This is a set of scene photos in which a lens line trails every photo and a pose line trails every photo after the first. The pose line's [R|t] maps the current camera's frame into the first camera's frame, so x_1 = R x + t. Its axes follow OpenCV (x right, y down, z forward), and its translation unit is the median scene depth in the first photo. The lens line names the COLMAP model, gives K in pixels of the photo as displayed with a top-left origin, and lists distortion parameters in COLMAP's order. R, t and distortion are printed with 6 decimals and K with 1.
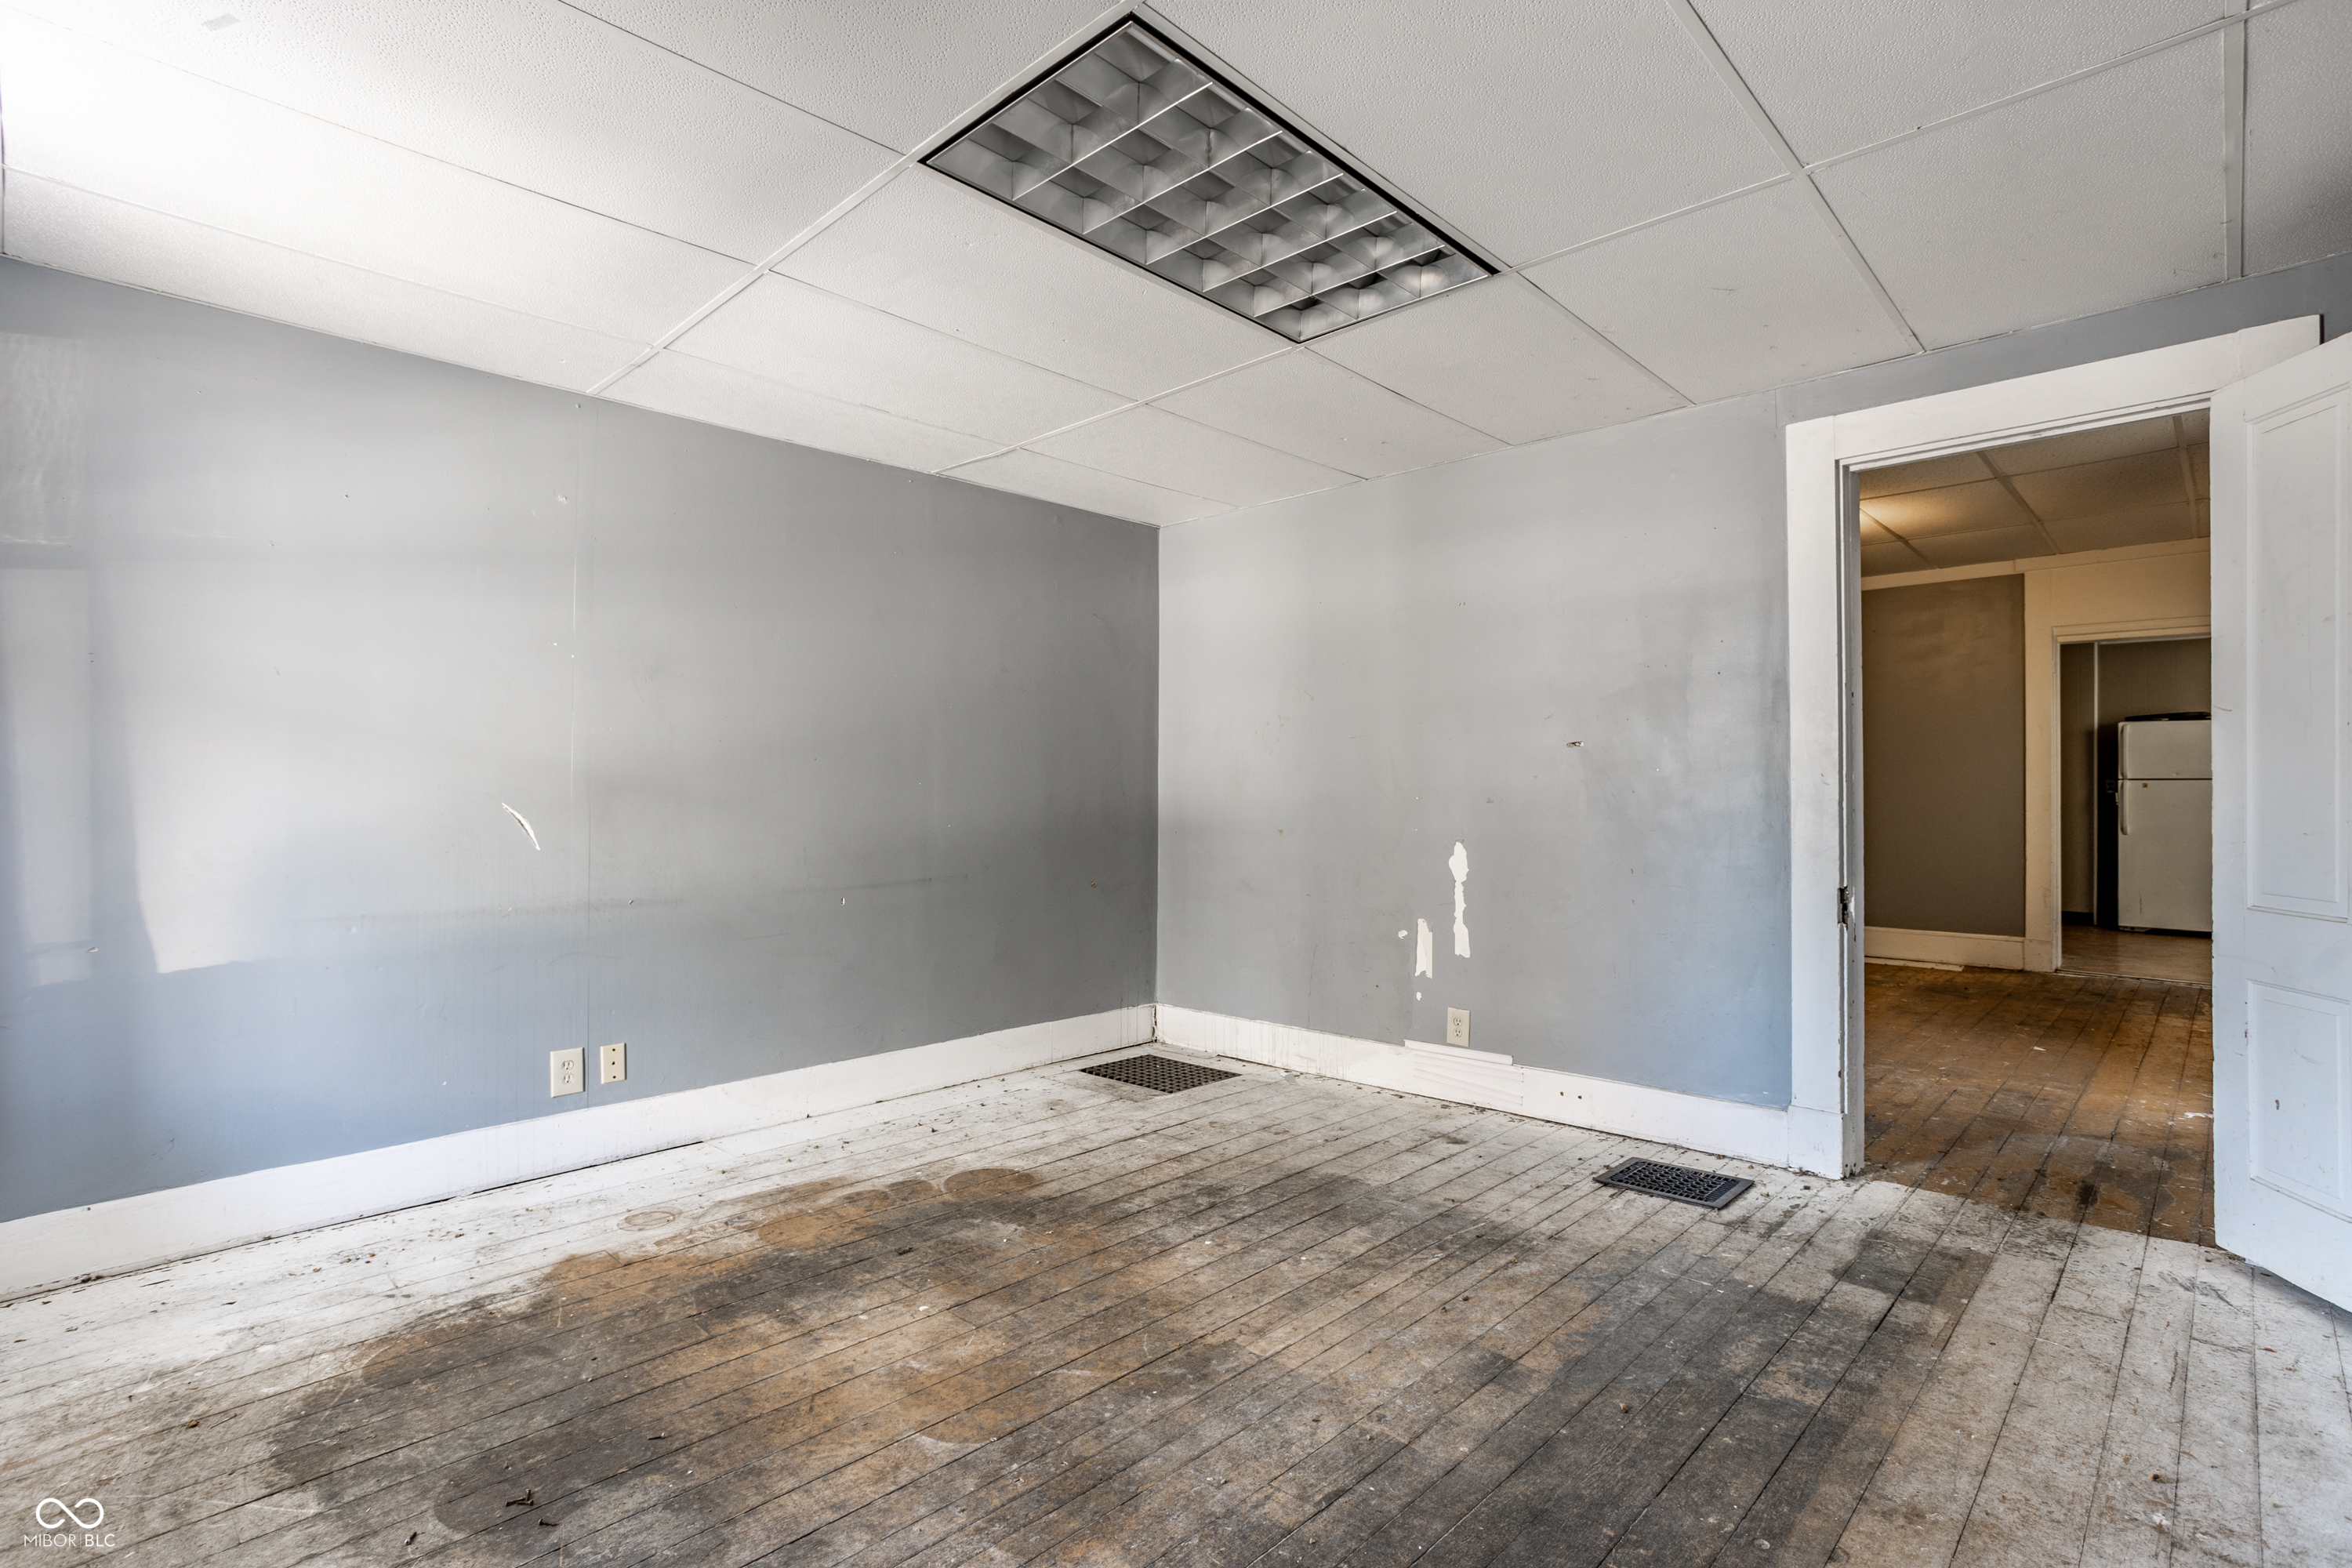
lens RADIAL K [[1131.5, 0, 1176.2], [0, 1131.5, 793.4], [0, 0, 1]] dist [-0.027632, 0.015358]
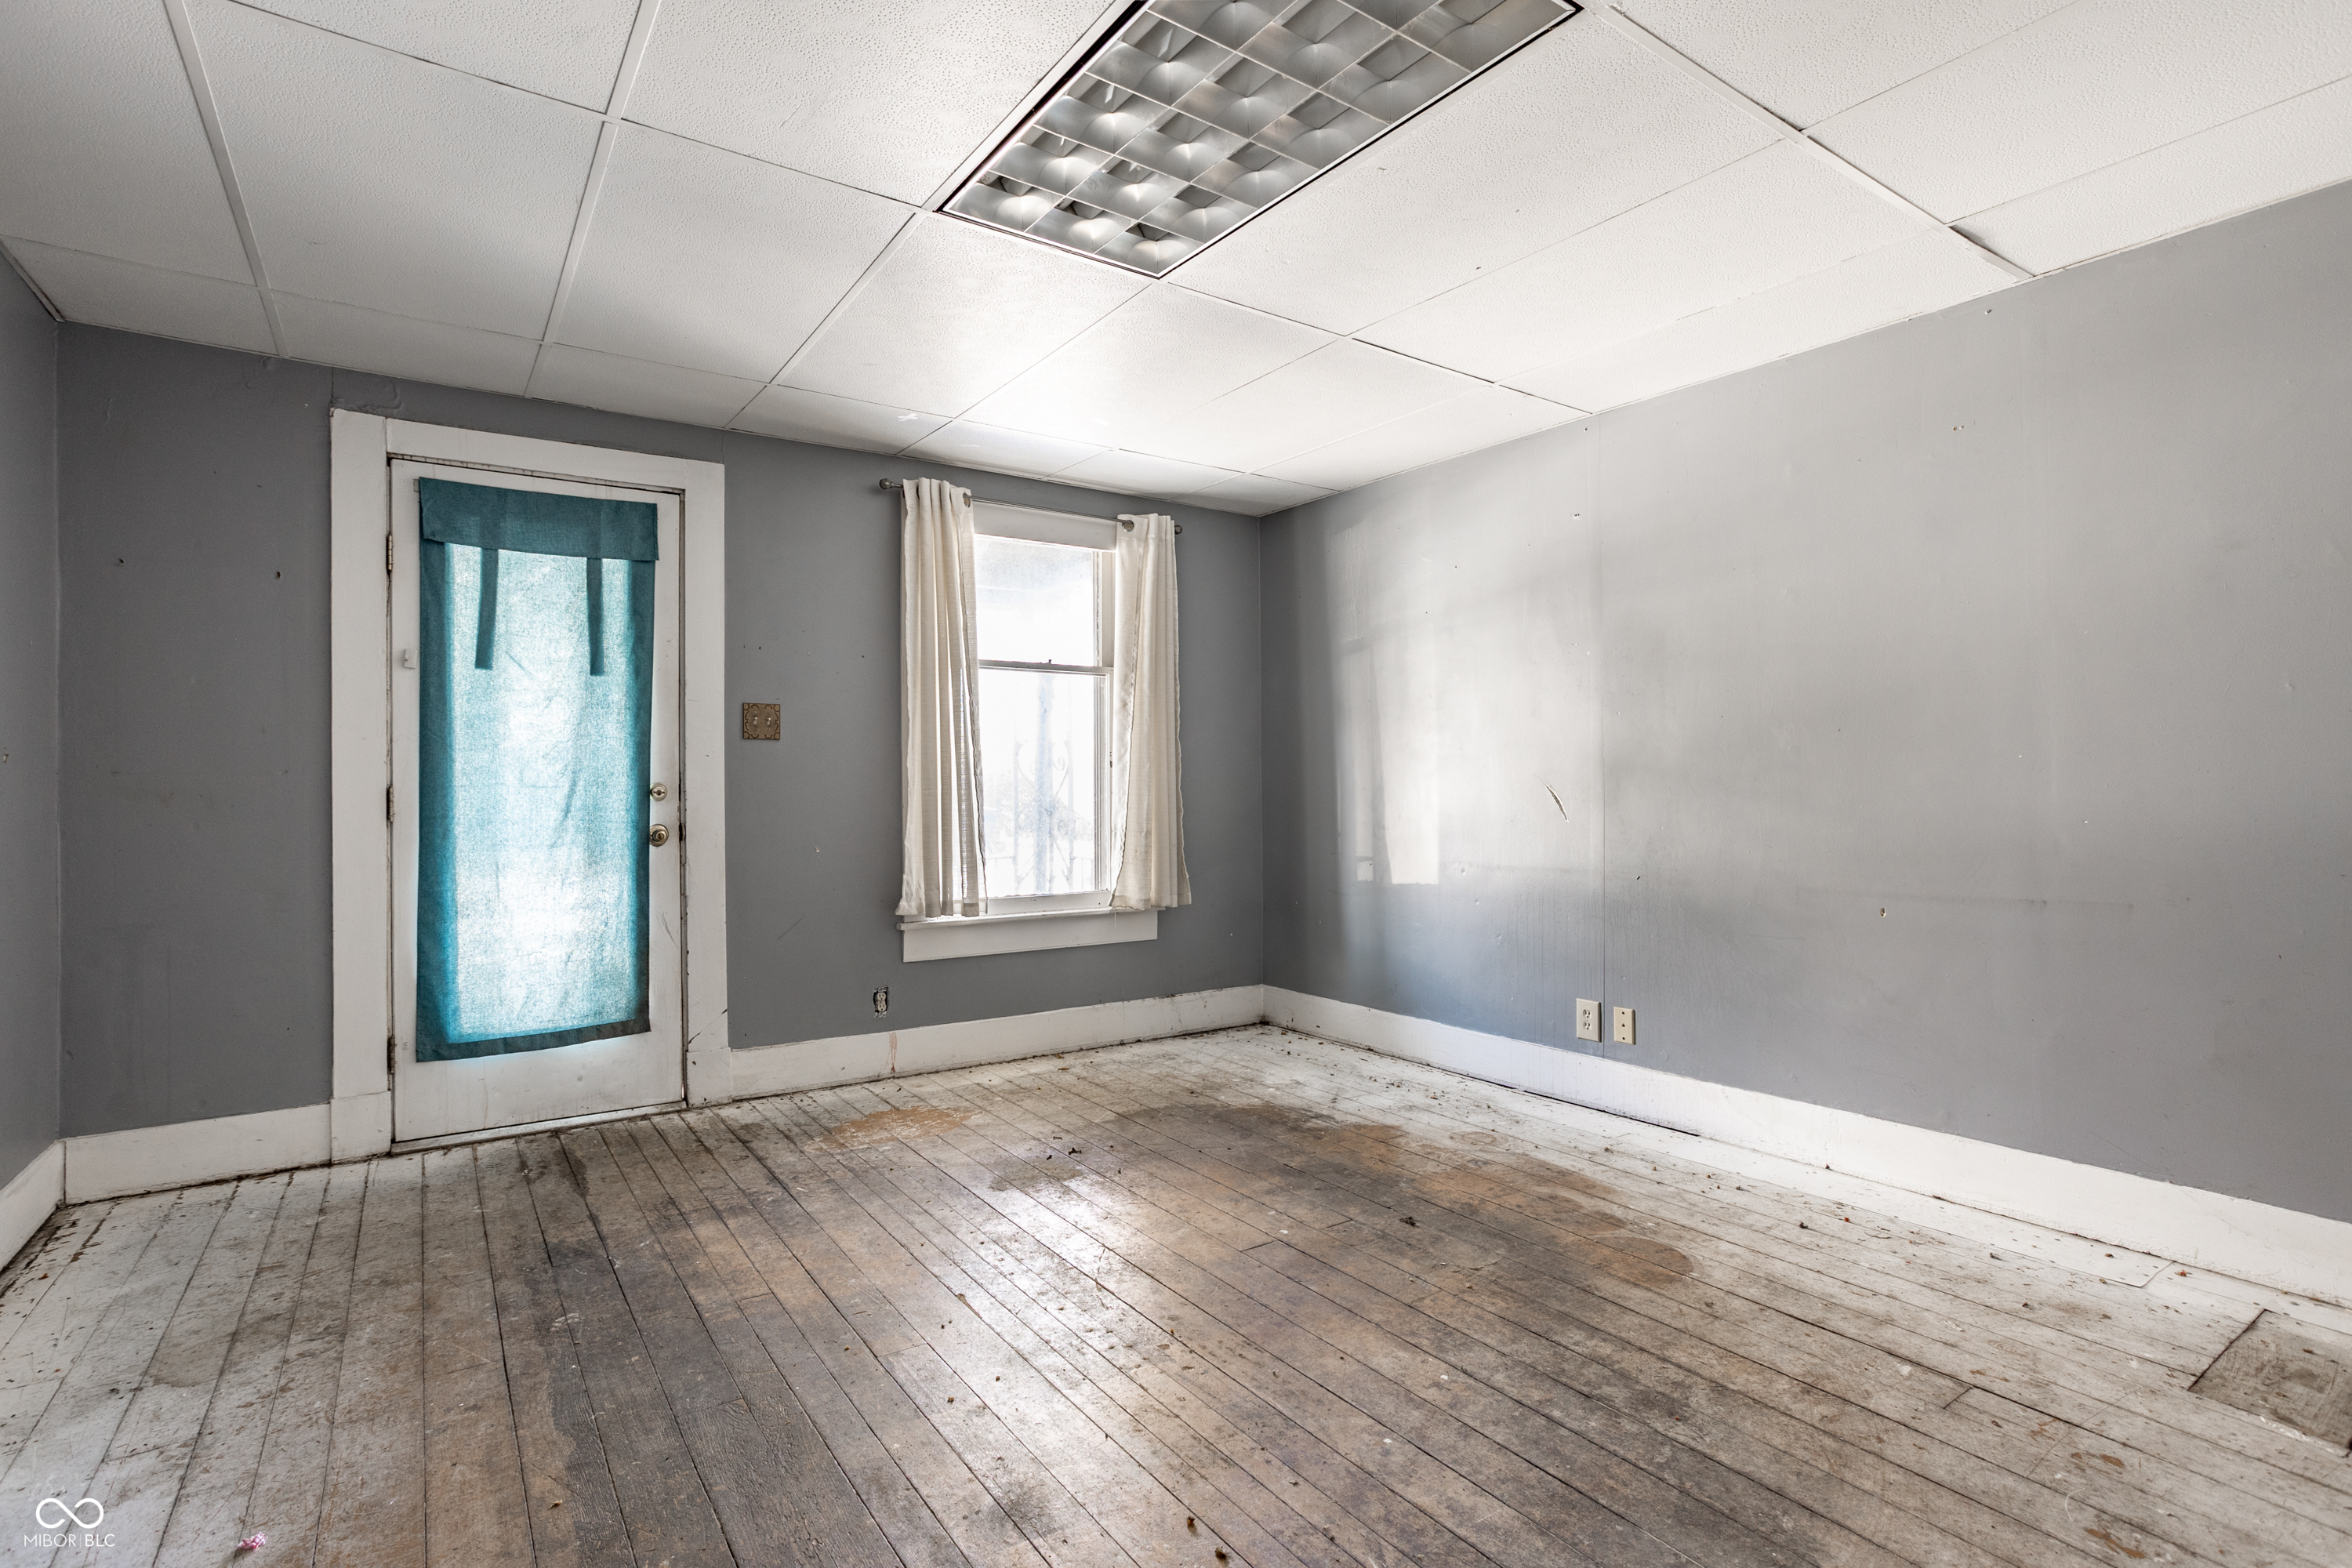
lens RADIAL K [[1131.5, 0, 1170.1], [0, 1131.5, 771.3], [0, 0, 1]] dist [-0.027632, 0.015358]
pose [[-0.201573, -0.008270, -0.979439, 0.688699], [0.006858, 0.999928, -0.009855, 0.004722], [0.979450, -0.008704, -0.201502, 0.847964]]
